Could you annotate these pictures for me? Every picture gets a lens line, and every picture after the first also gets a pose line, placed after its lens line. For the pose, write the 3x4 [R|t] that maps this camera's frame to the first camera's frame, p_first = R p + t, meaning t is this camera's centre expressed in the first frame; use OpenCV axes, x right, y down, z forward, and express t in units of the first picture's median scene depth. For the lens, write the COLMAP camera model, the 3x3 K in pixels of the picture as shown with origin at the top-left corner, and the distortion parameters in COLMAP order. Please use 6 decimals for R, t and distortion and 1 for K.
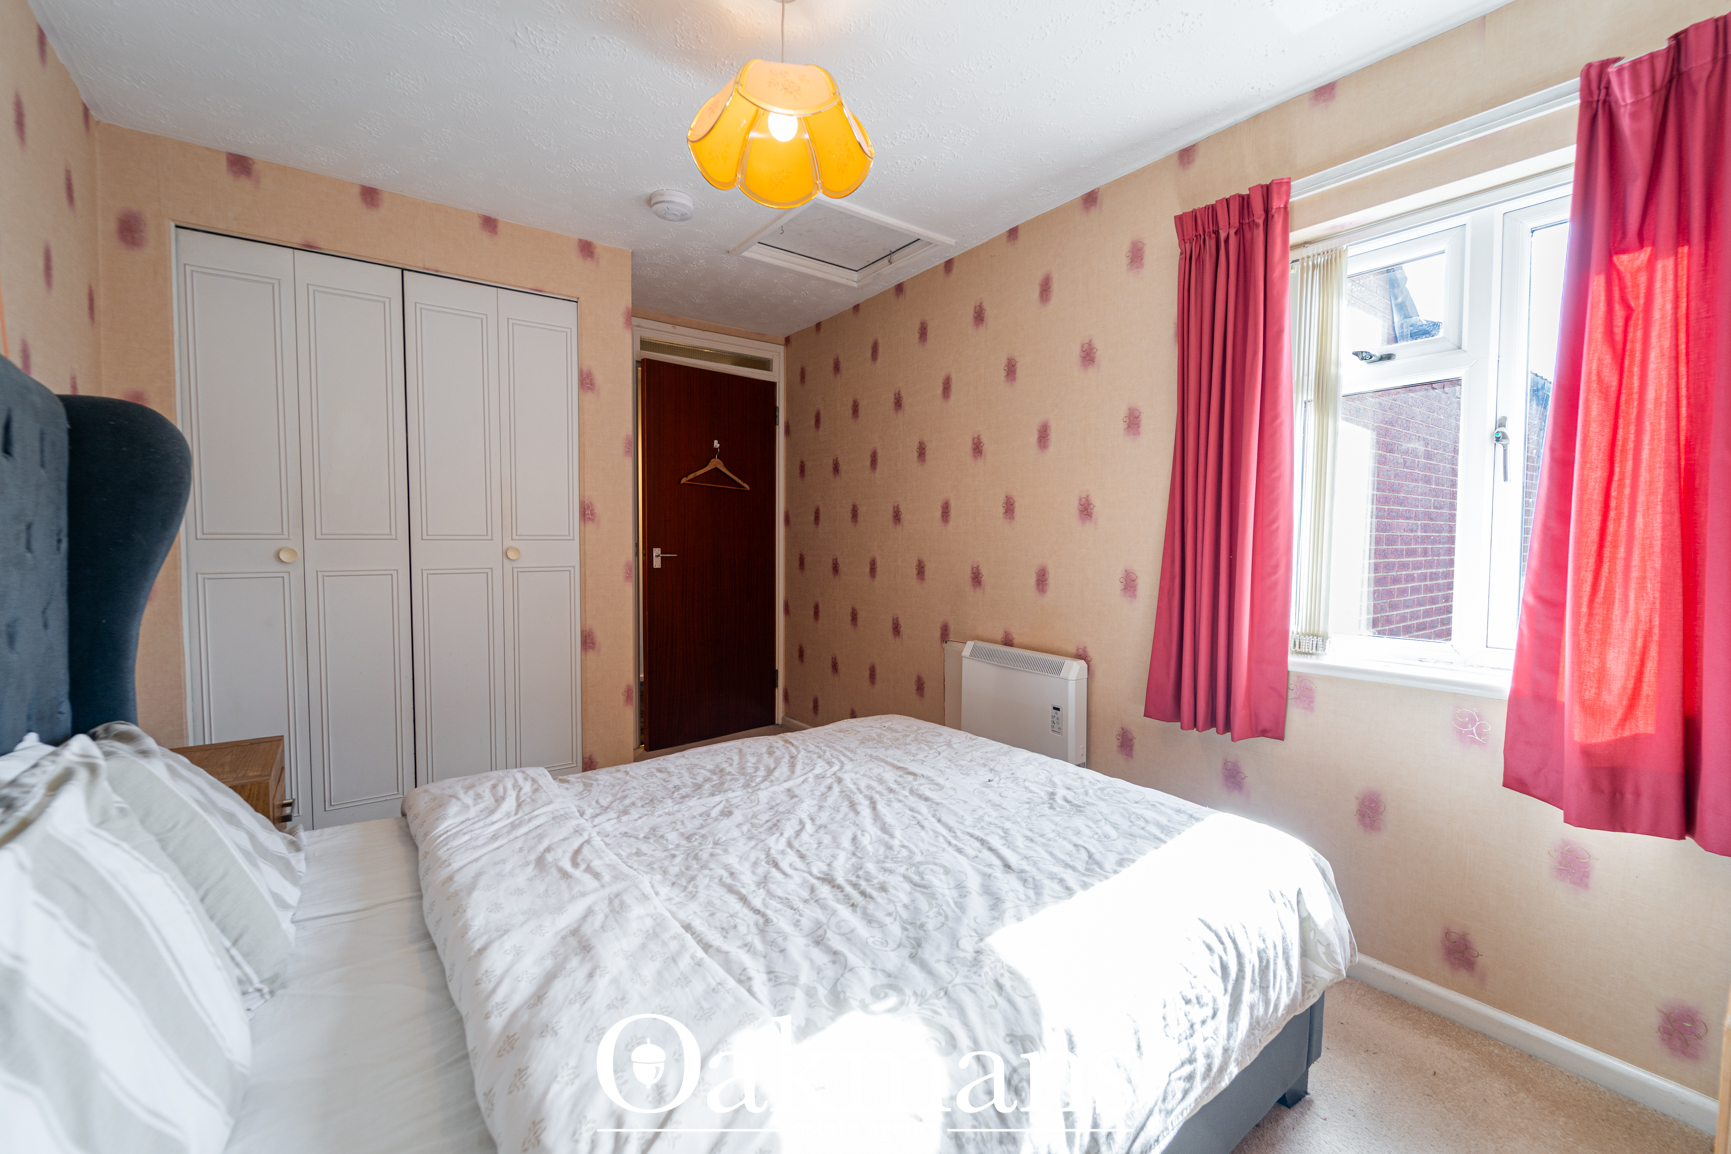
lens RADIAL K [[693.0, 0, 861.0], [0, 693.0, 573.0], [0, 0, 1]] dist [-0.000904, -0.000398]
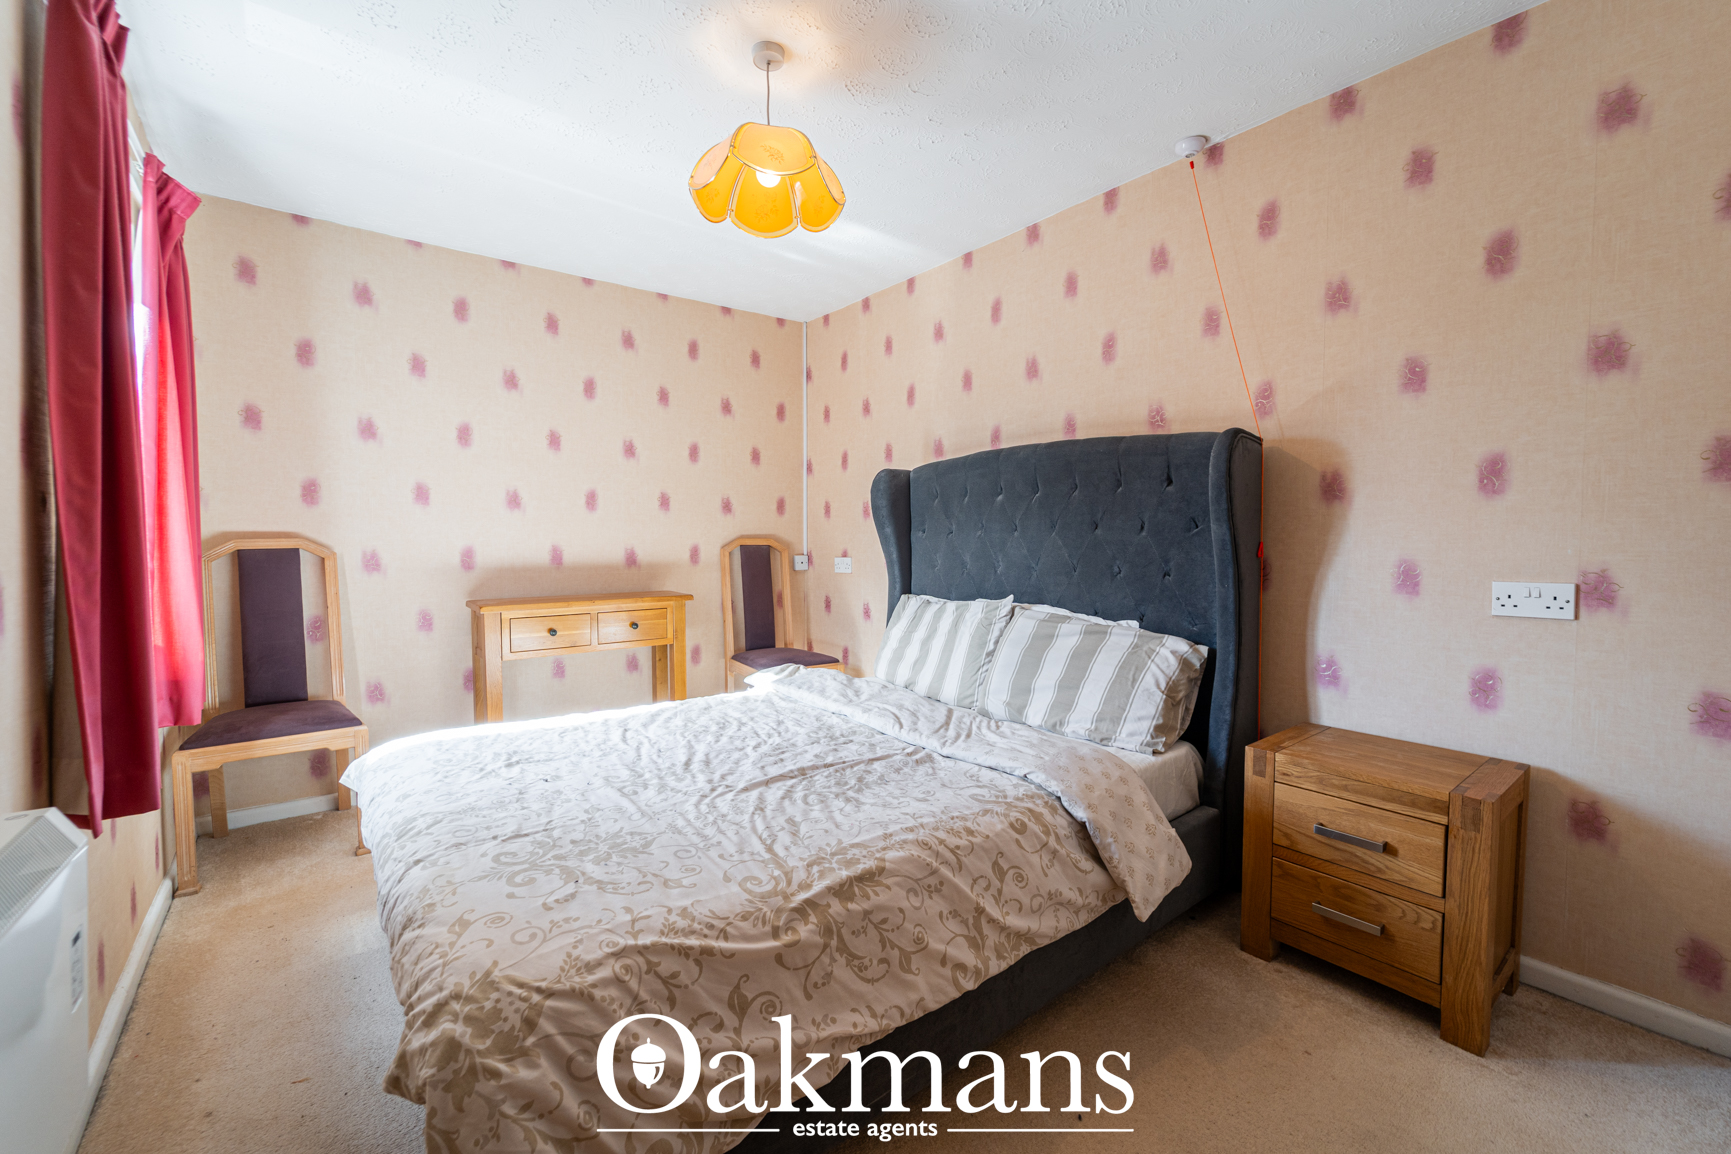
lens RADIAL K [[693.0, 0, 861.0], [0, 693.0, 573.0], [0, 0, 1]] dist [-0.000904, -0.000398]
pose [[-0.999377, -0.004039, -0.035052, -0.199777], [-0.007562, 0.994862, 0.100956, -0.071010], [0.034464, 0.101159, -0.994273, 1.914418]]
